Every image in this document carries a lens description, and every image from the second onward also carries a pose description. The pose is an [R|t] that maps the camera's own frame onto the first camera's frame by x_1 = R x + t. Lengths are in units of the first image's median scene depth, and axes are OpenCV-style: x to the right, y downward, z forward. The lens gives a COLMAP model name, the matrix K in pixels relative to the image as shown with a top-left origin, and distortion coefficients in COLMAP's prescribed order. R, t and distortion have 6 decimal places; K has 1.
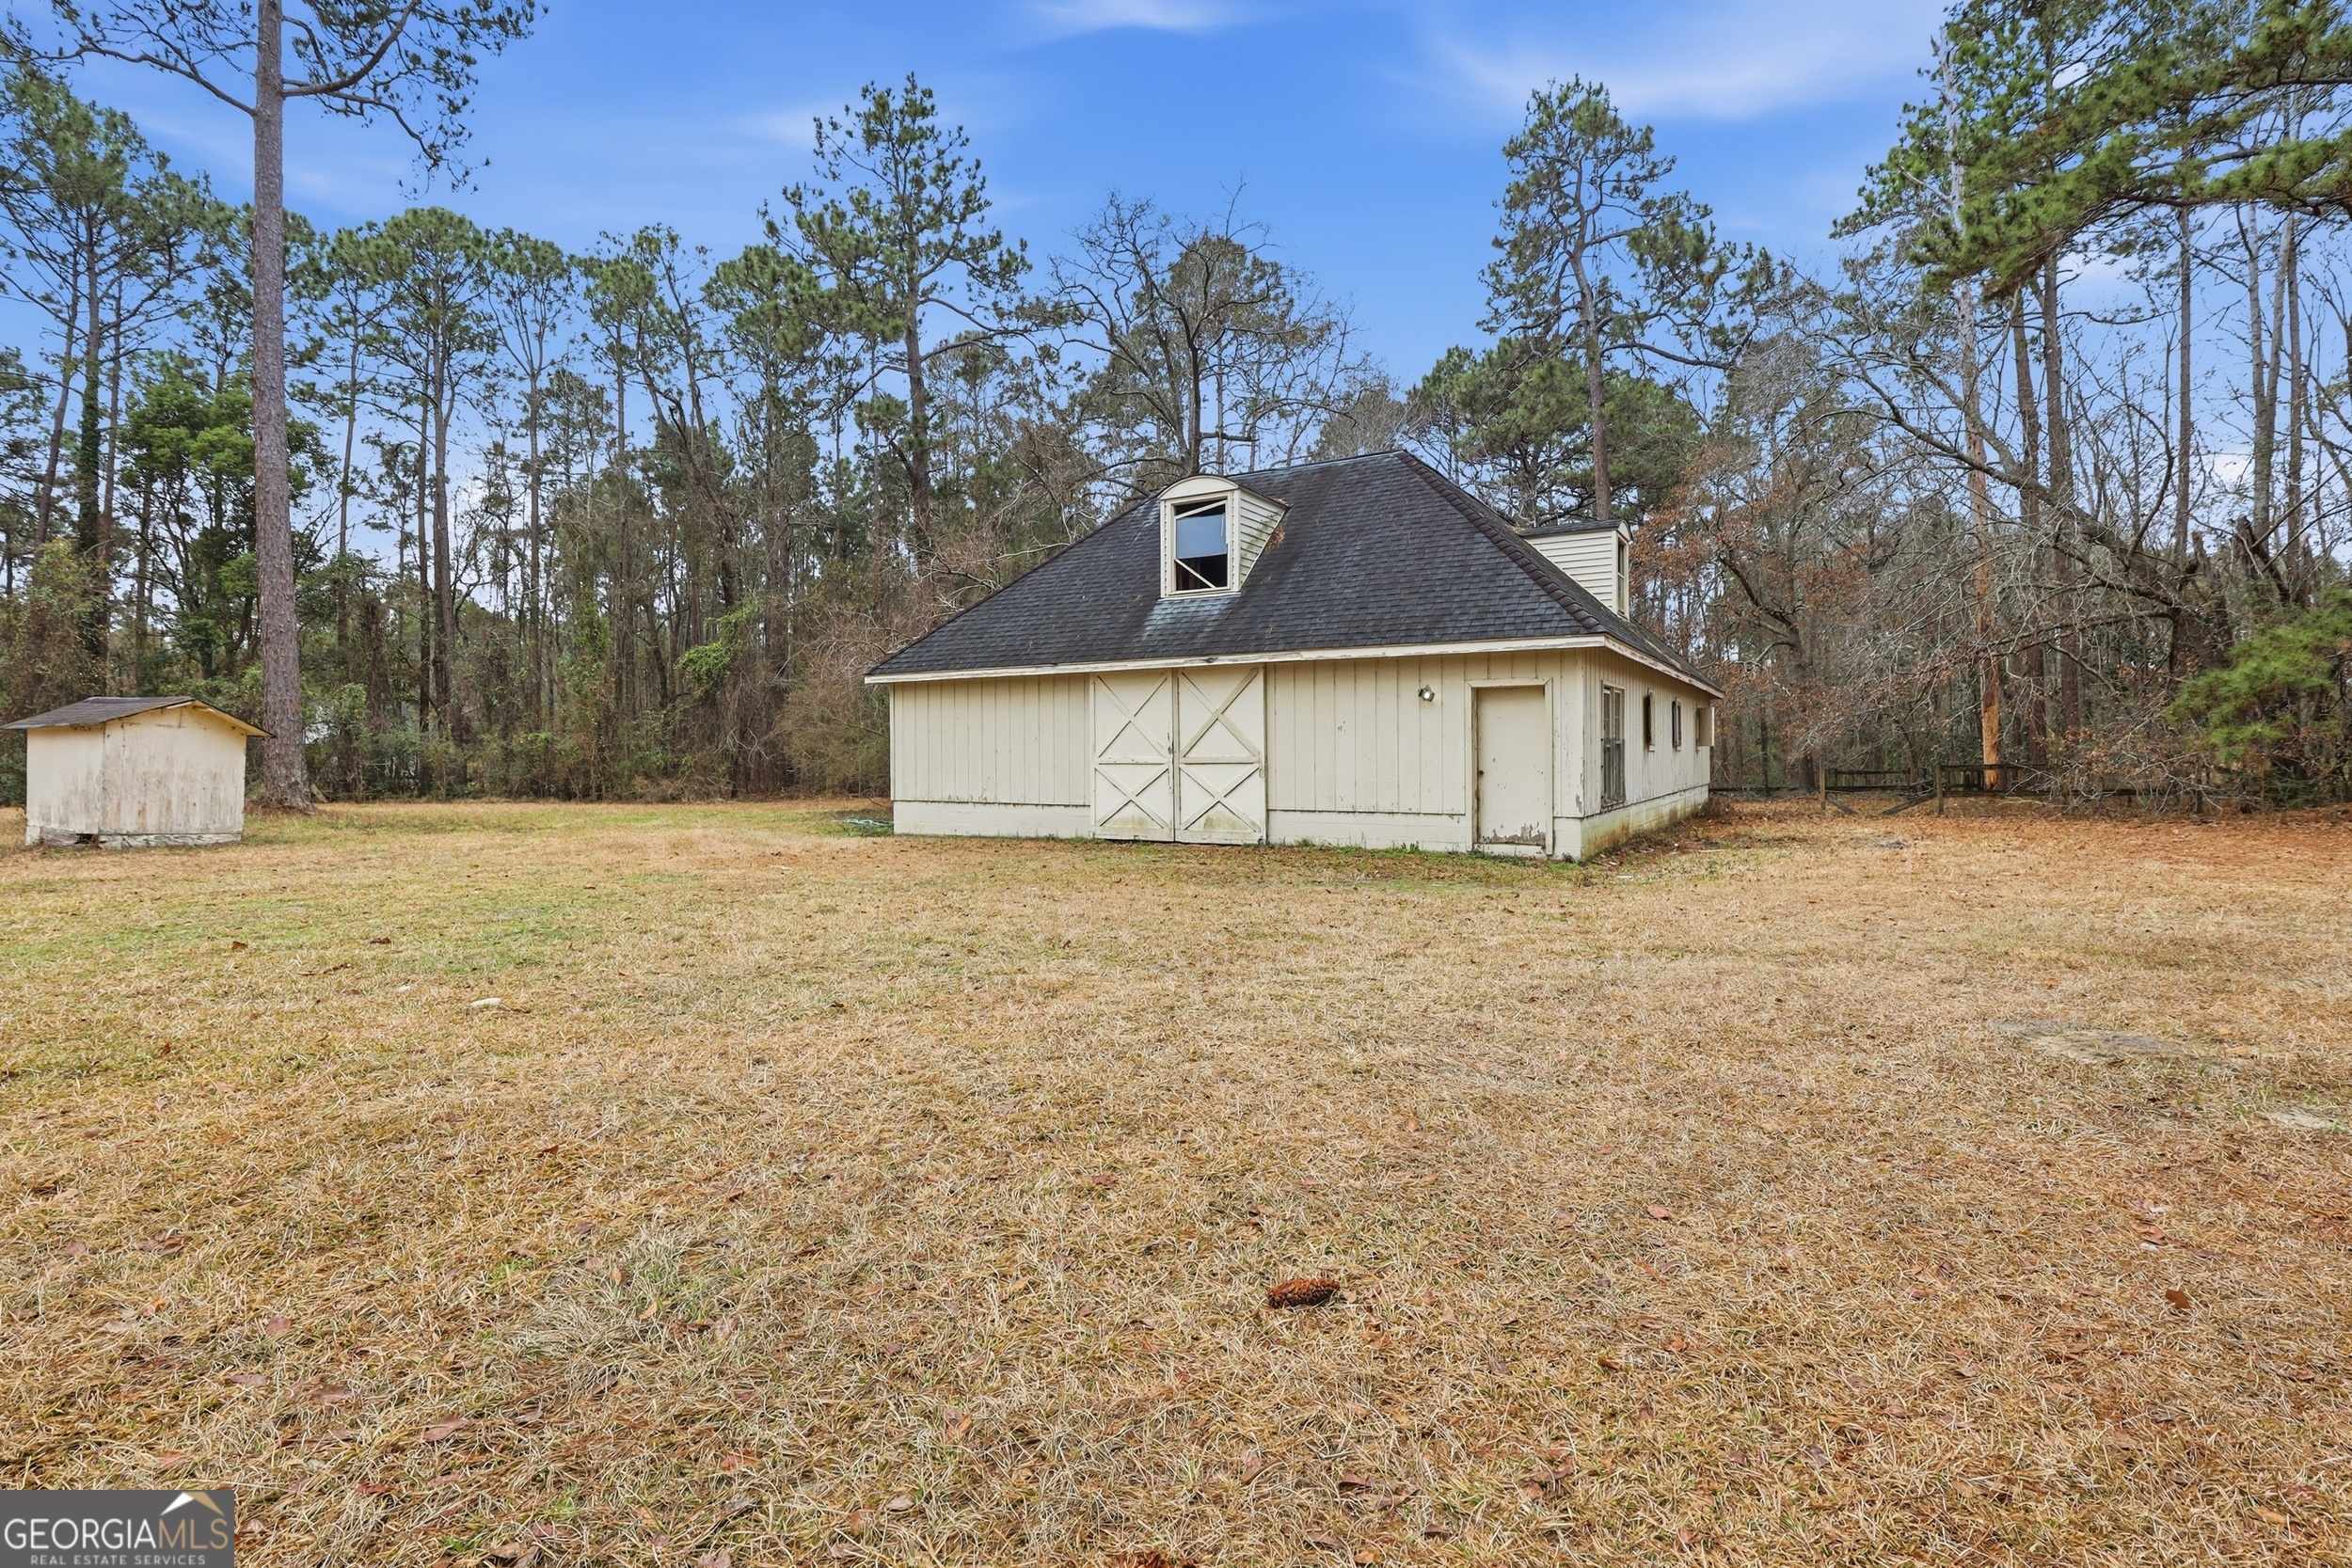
lens RADIAL K [[1115.0, 0, 1178.5], [0, 1115.0, 756.5], [0, 0, 1]] dist [-0.034444, 0.000921]
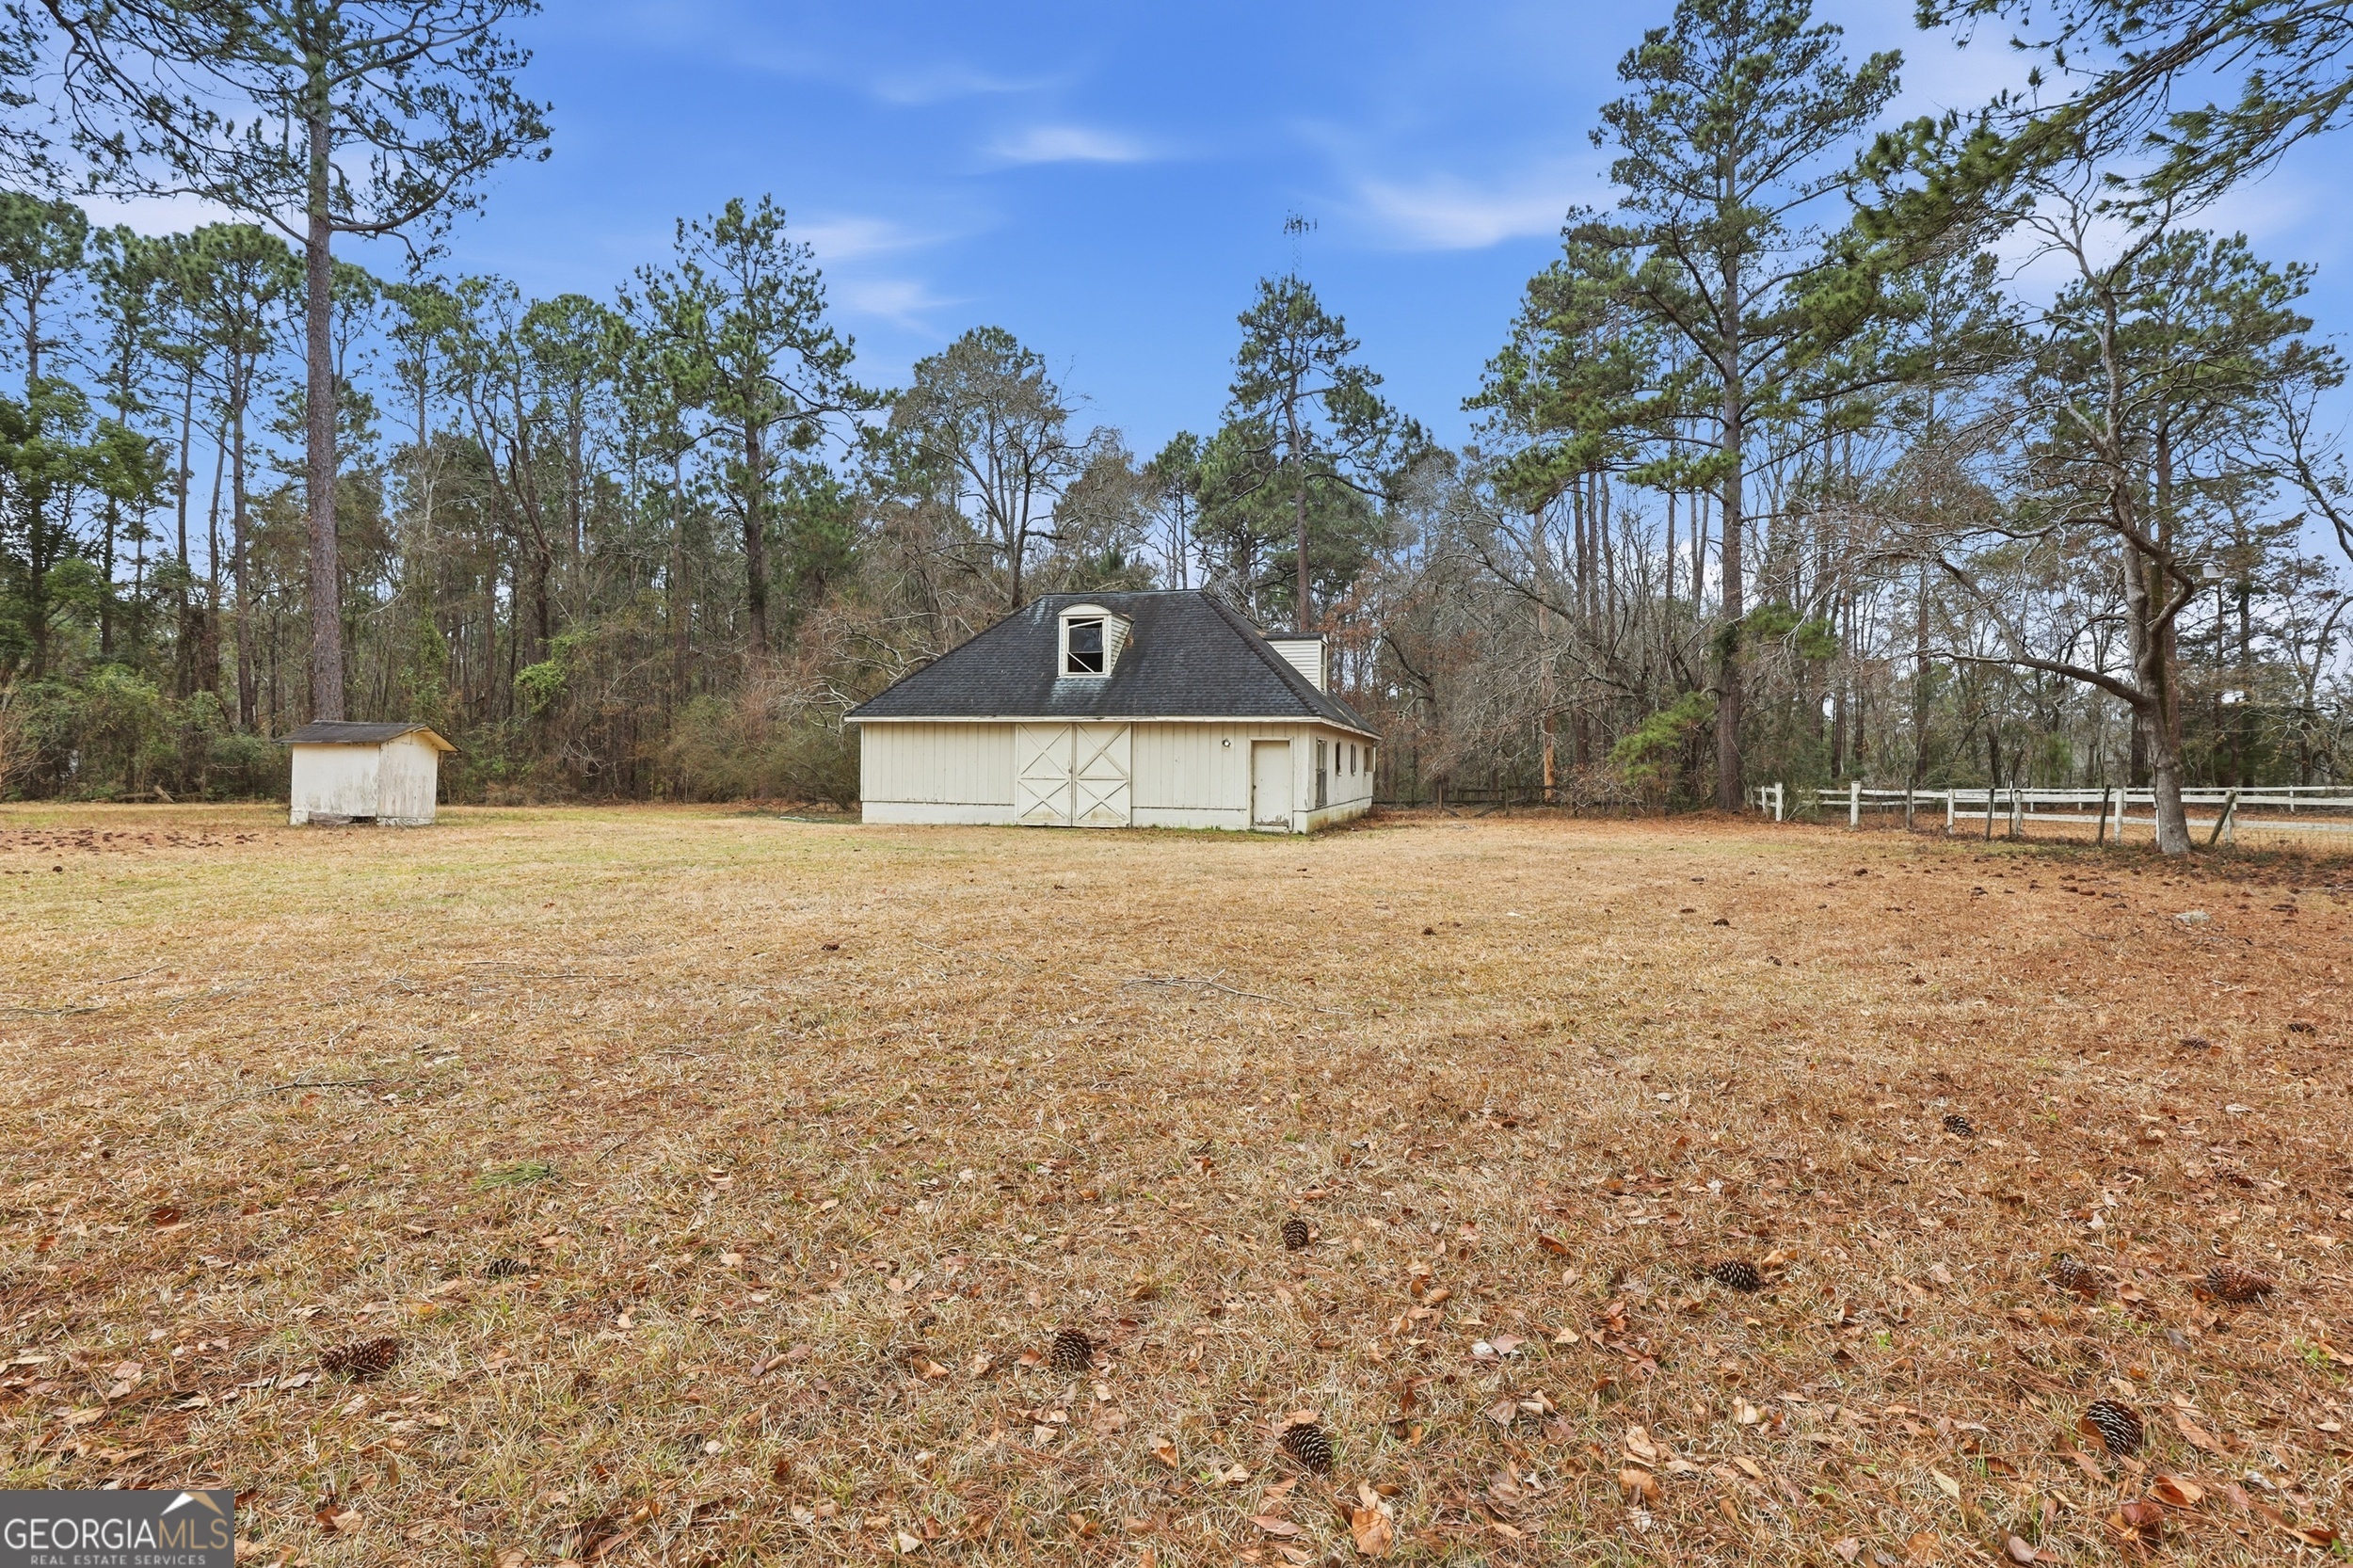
lens RADIAL K [[1115.5, 0, 1179.0], [0, 1115.5, 756.5], [0, 0, 1]] dist [-0.034444, 0.000921]
pose [[0.963266, 0.019626, 0.267829, -0.225027], [-0.016053, 0.999751, -0.015524, -0.003206], [-0.268067, 0.010654, 0.963341, -0.485708]]
